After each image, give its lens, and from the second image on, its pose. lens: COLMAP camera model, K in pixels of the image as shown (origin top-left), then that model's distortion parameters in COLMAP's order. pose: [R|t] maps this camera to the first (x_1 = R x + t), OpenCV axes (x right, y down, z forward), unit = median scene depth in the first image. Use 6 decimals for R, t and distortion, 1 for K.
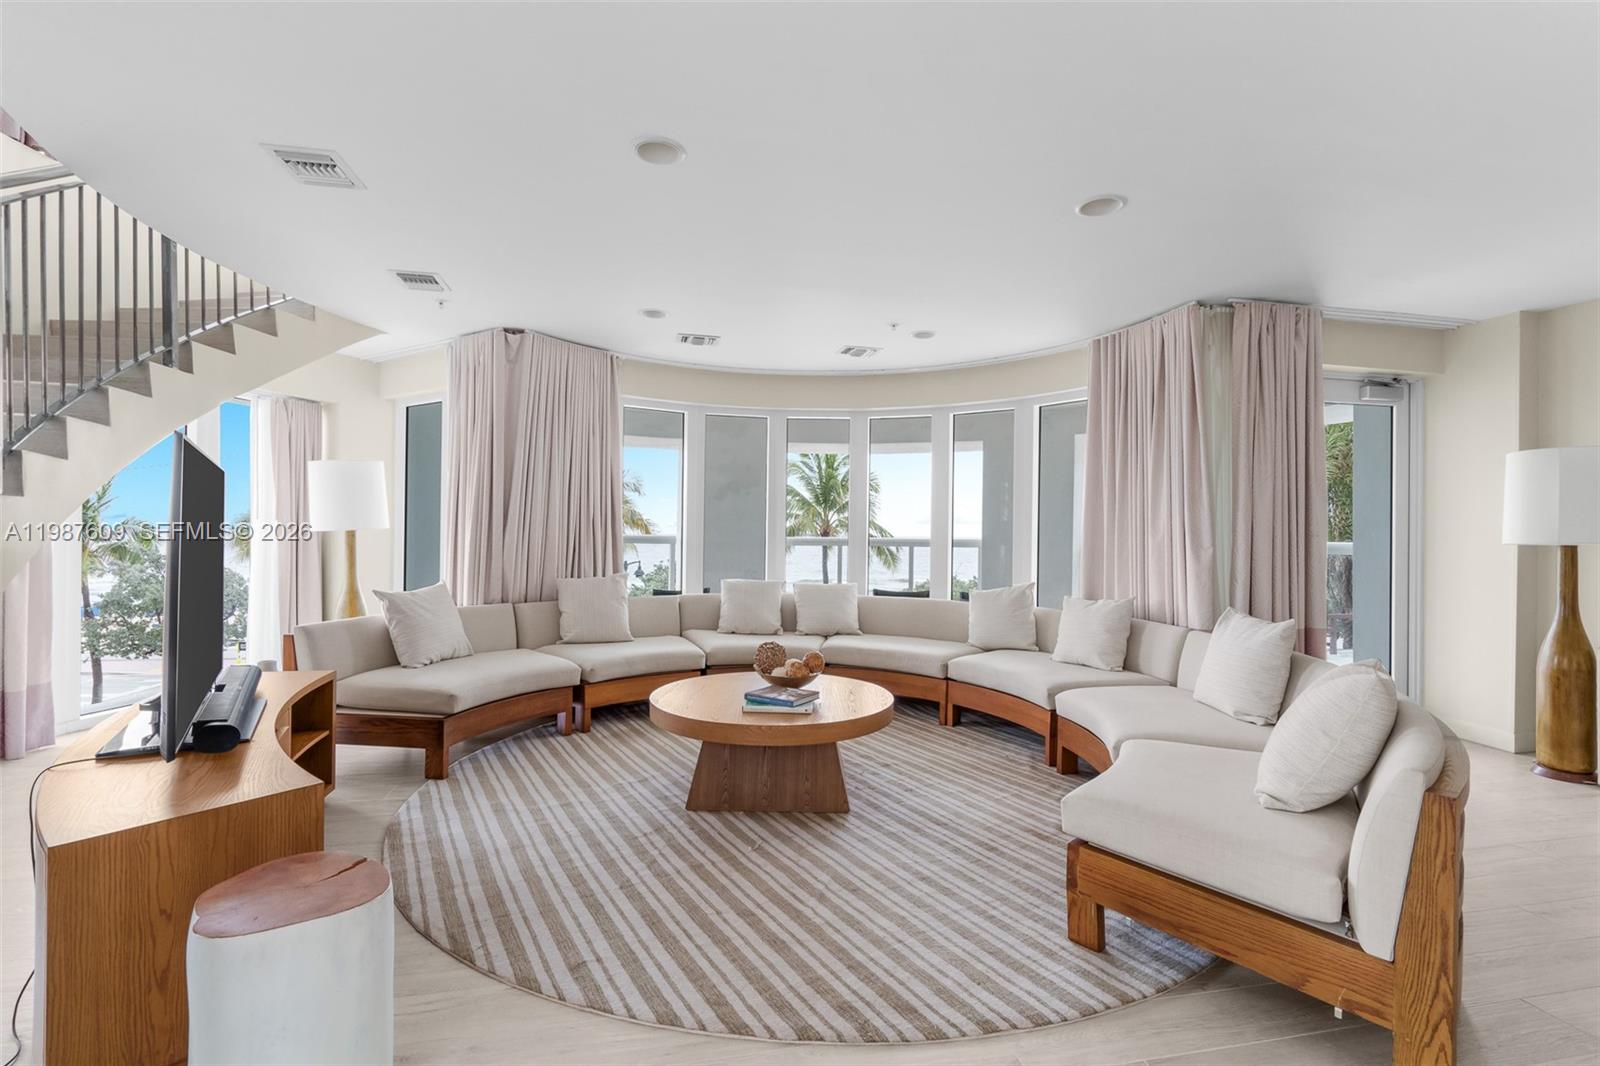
lens RADIAL K [[720.1, 0, 800.0], [0, 720.1, 533.0], [0, 0, 1]] dist [-0.011485, 0.007546]
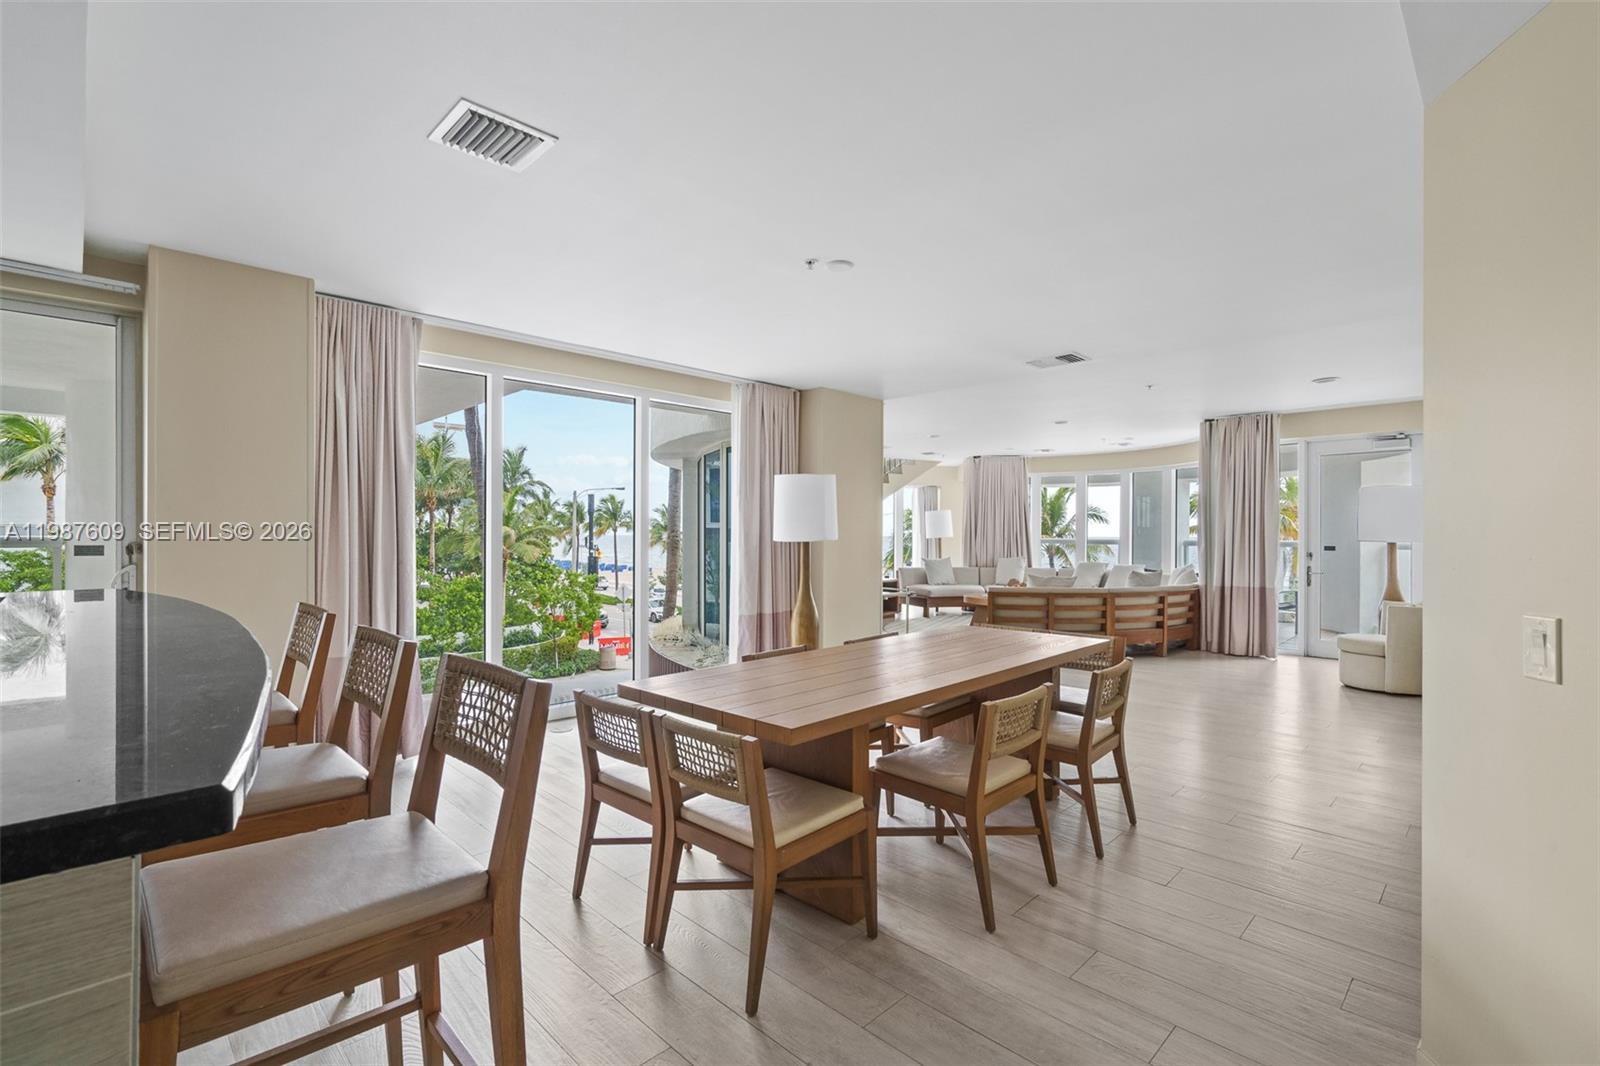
lens RADIAL K [[732.6, 0, 808.2], [0, 732.6, 541.4], [0, 0, 1]] dist [-0.001883, -0.000032]
pose [[0.545708, -0.003522, -0.837968, 1.872179], [0.004759, 0.999988, -0.001104, 0.013313], [0.837962, -0.003385, 0.545718, -1.161382]]
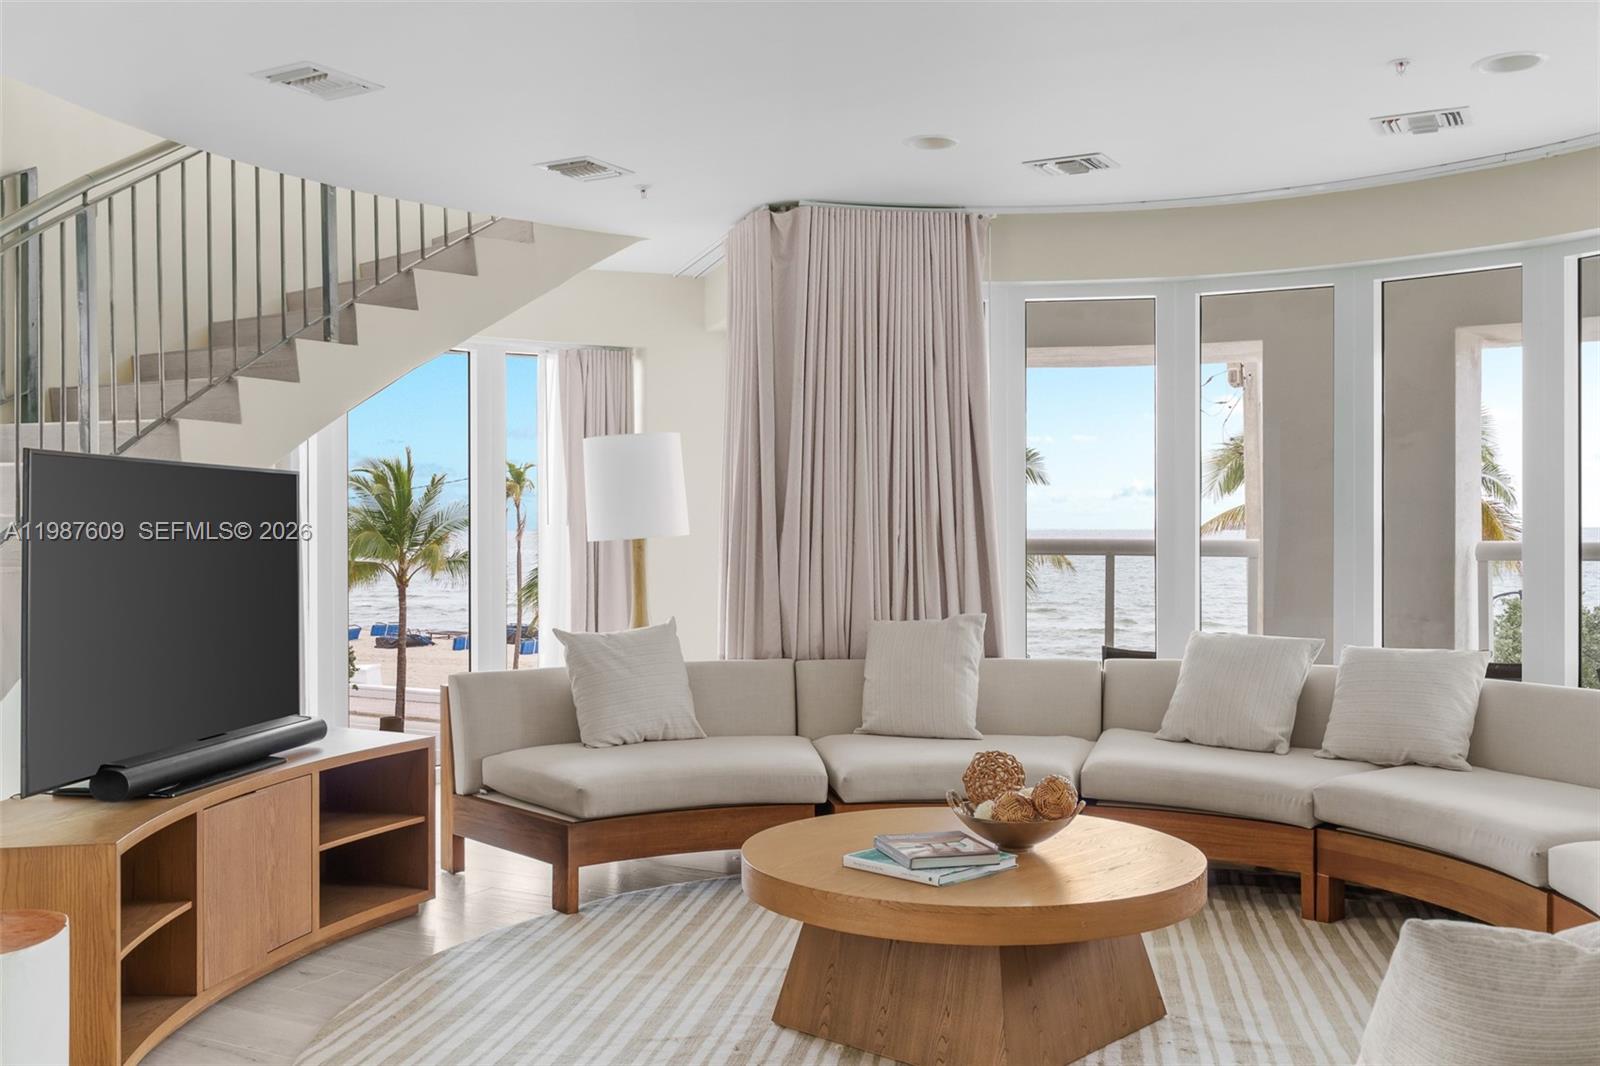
lens RADIAL K [[1489.1, 0, 814.4], [0, 1489.1, 531.0], [0, 0, 1]] dist [0.008094, 0.003699]
pose [[0.751642, -0.012018, -0.659462, 0.588330], [0.012568, 0.999913, -0.003897, -0.006065], [0.659452, -0.005359, 0.751728, 0.105373]]
